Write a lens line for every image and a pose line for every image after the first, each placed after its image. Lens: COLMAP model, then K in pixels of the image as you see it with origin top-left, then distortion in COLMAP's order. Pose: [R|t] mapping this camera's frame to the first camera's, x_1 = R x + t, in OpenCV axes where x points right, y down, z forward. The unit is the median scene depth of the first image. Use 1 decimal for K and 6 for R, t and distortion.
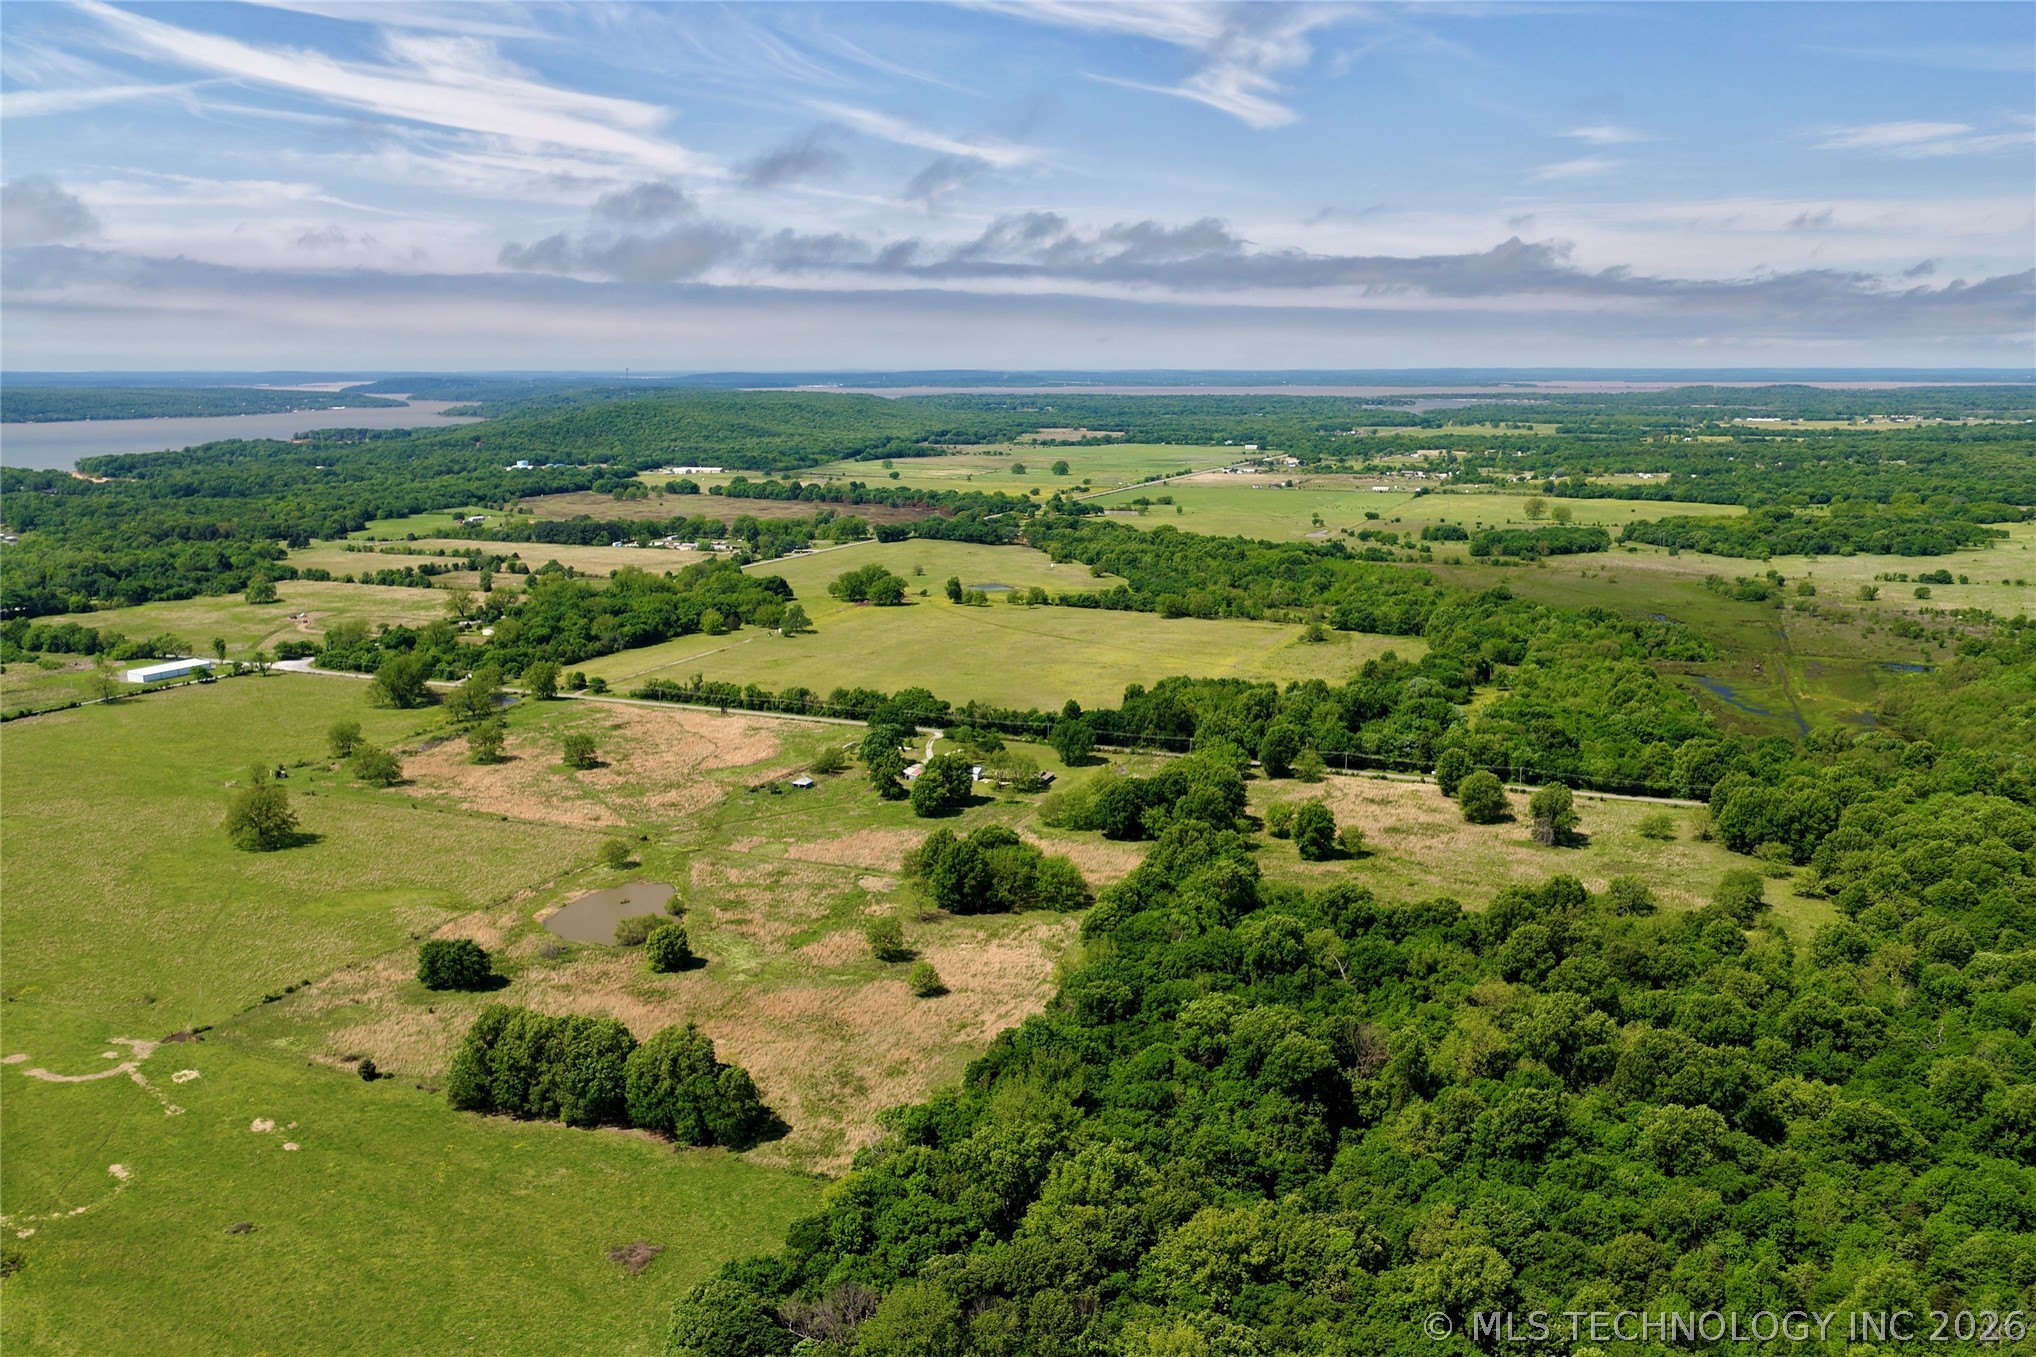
lens RADIAL K [[1682.1, 0, 953.6], [0, 1682.1, 676.9], [0, 0, 1]] dist [-0.002345, 0.006593]
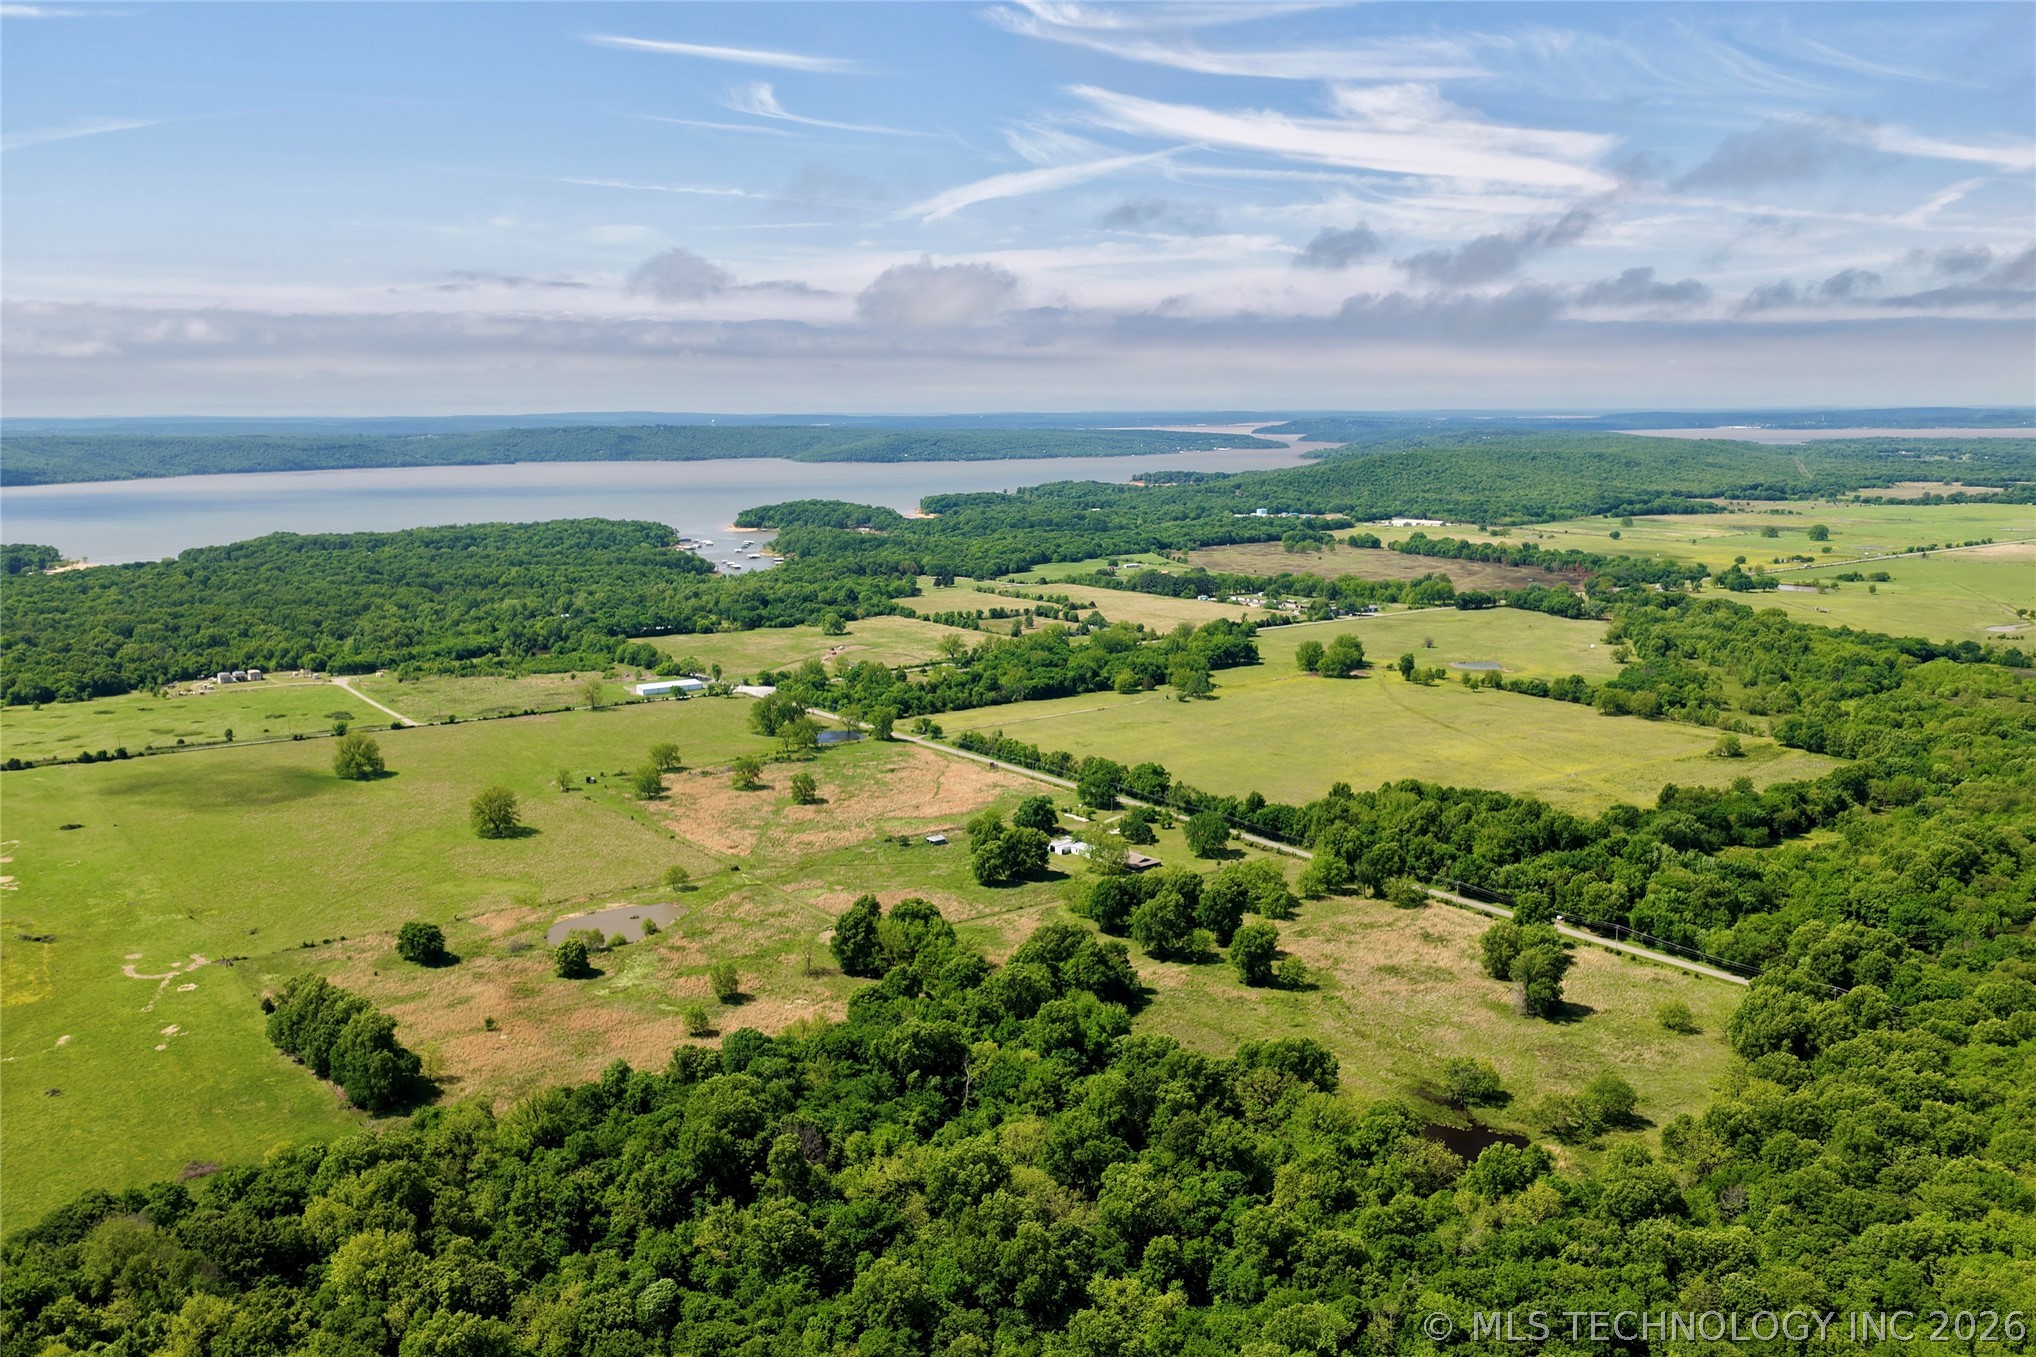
lens RADIAL K [[1682.1, 0, 953.6], [0, 1682.1, 676.9], [0, 0, 1]] dist [-0.002345, 0.006593]
pose [[0.855036, 0.074904, -0.513131, 0.257299], [-0.086222, 0.996274, 0.001758, -0.023907], [0.511351, 0.042740, 0.858308, 0.045492]]
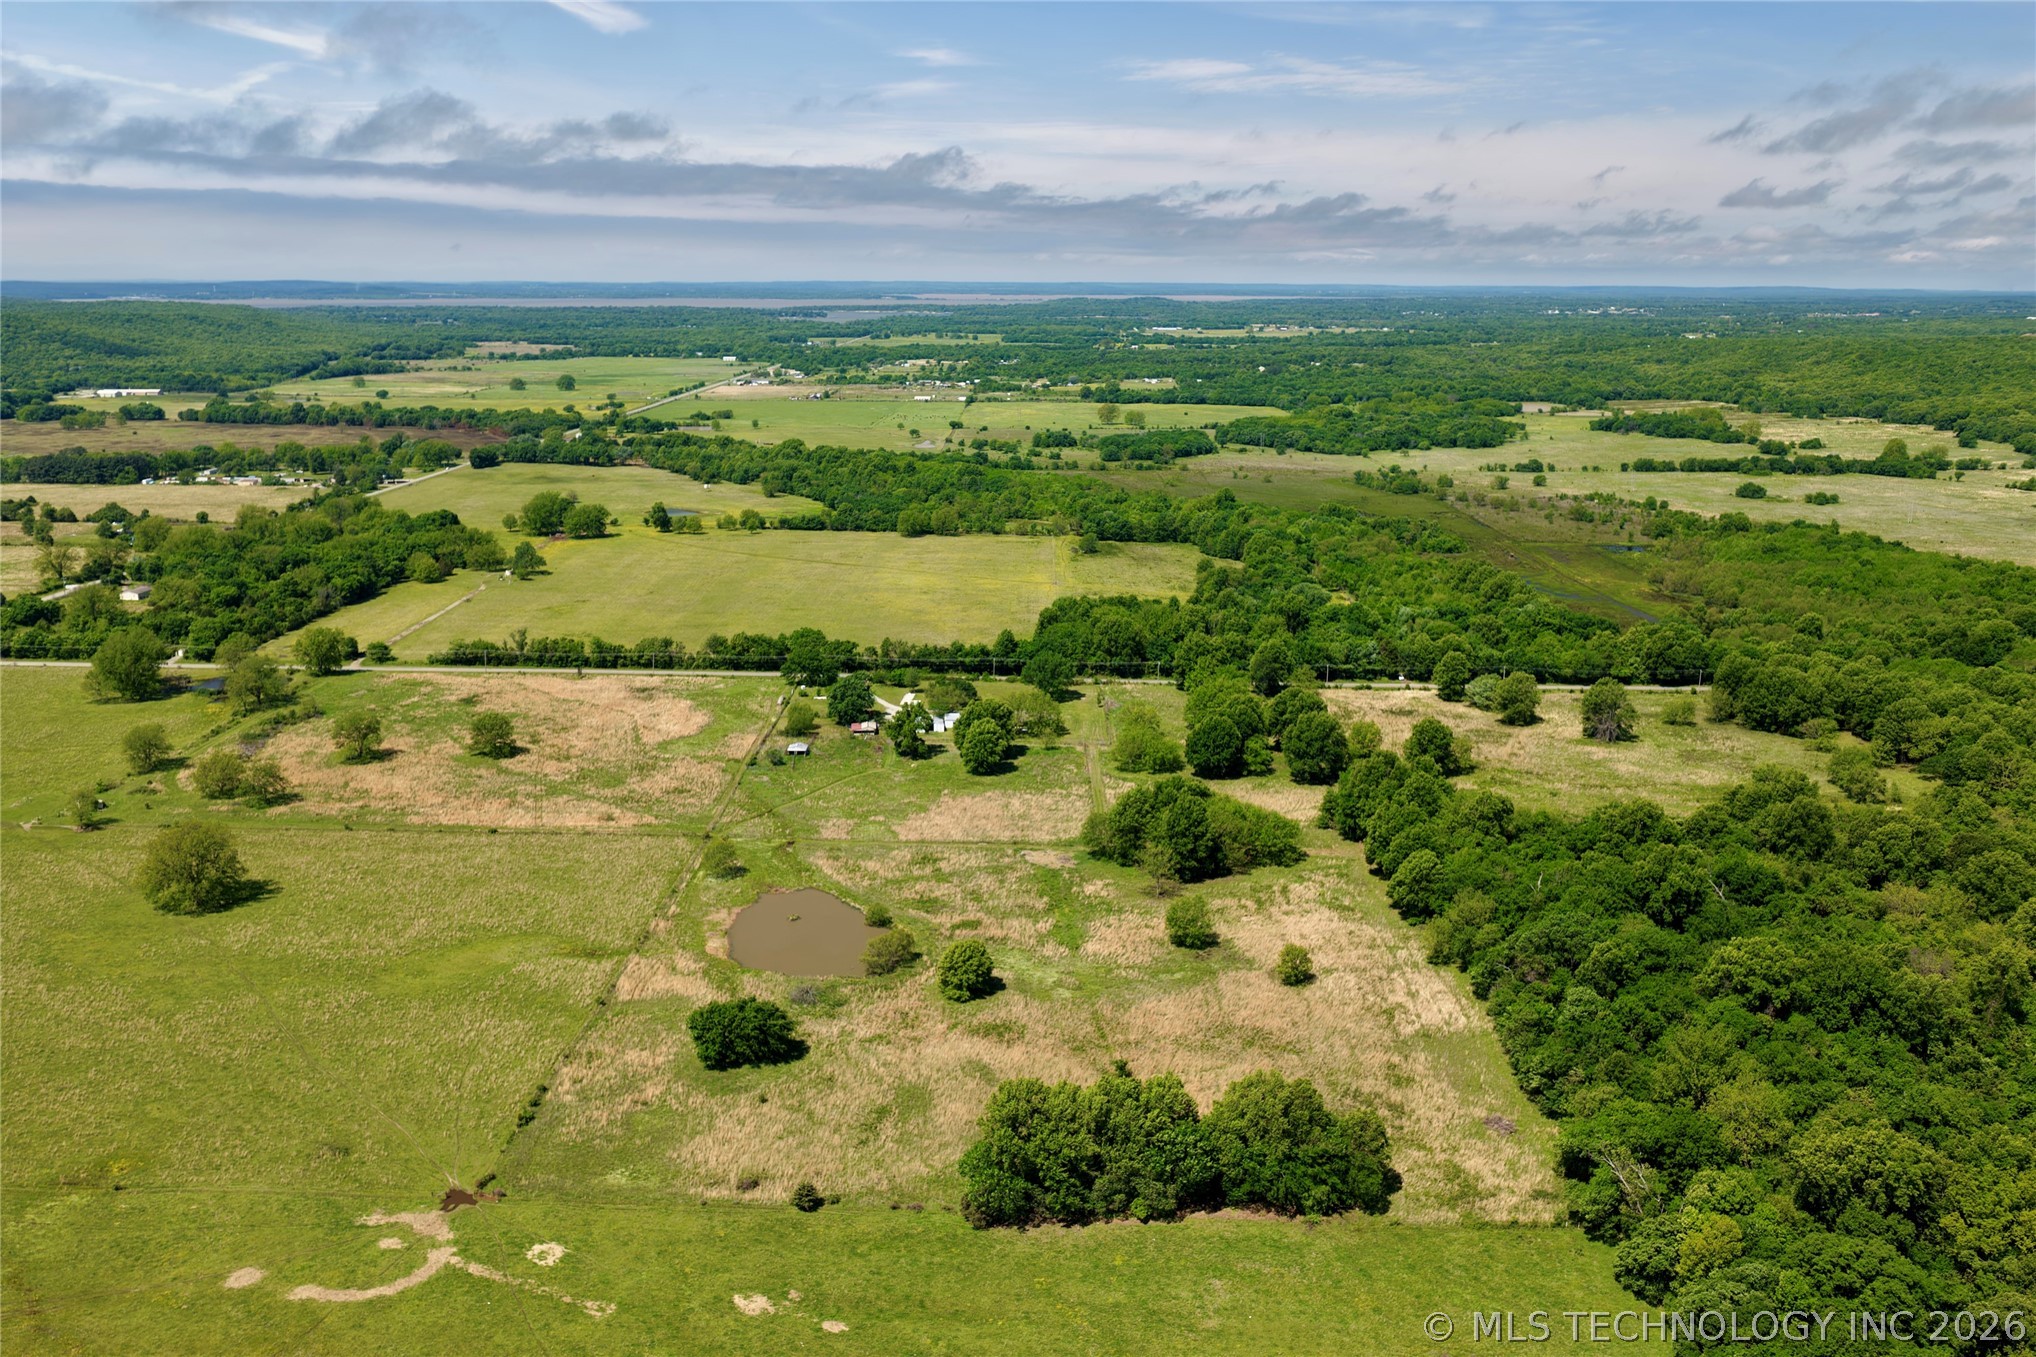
lens RADIAL K [[1682.1, 0, 953.6], [0, 1682.1, 676.9], [0, 0, 1]] dist [-0.002345, 0.006593]
pose [[0.929288, -0.079038, 0.360799, -0.180799], [0.061054, 0.996269, 0.060993, -0.011598], [-0.364274, -0.034652, 0.930647, 0.100171]]
